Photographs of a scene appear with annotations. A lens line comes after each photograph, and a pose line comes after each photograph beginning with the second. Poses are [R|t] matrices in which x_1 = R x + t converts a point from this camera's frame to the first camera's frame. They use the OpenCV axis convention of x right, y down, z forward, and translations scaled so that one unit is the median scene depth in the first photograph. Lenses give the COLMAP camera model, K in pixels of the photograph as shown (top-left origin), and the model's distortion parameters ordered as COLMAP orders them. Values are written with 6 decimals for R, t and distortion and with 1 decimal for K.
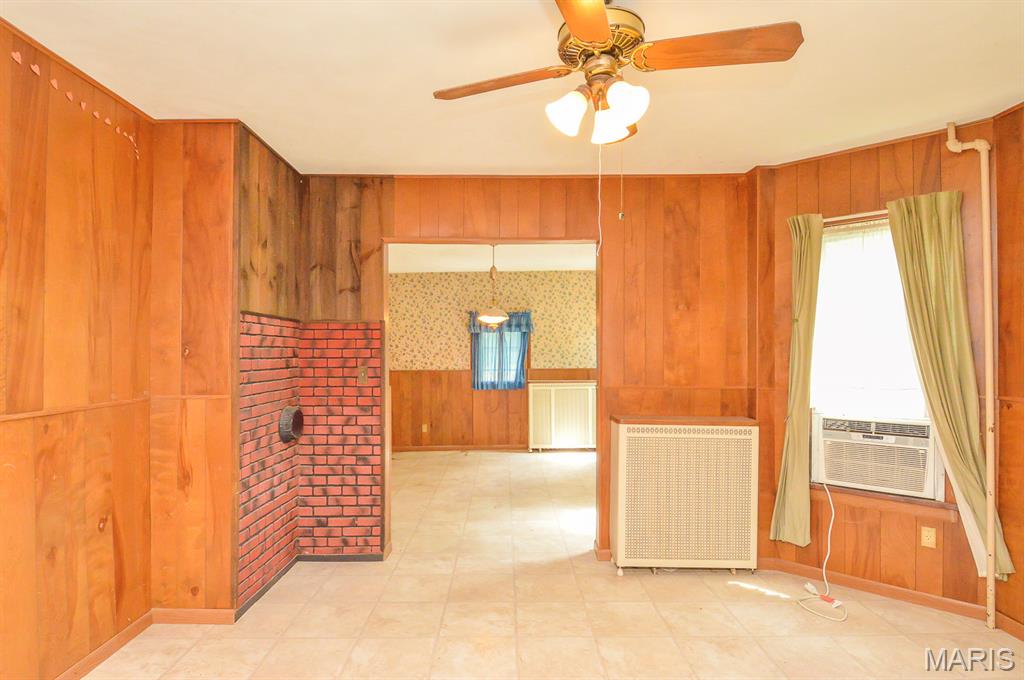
lens RADIAL K [[547.4, 0, 512.8], [0, 547.4, 348.3], [0, 0, 1]] dist [0.001196, -0.017205]
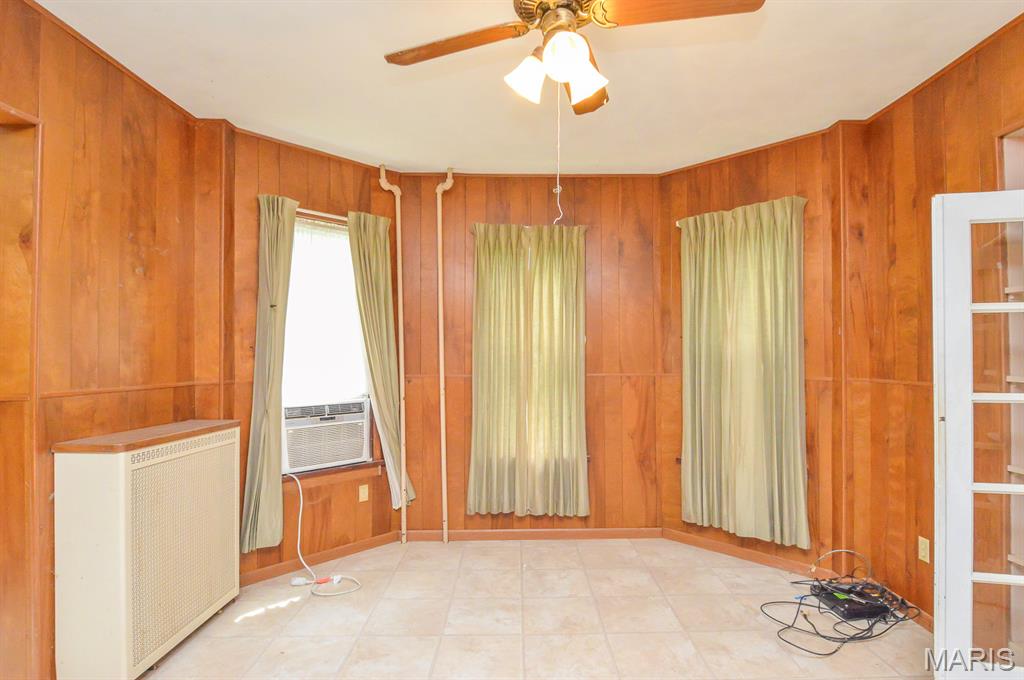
lens RADIAL K [[547.4, 0, 512.8], [0, 547.4, 348.3], [0, 0, 1]] dist [0.001196, -0.017205]
pose [[0.001834, 0.011643, 0.999931, -0.429397], [-0.009945, 0.999883, -0.011624, 0.028332], [-0.999949, -0.009923, 0.001949, 0.603584]]
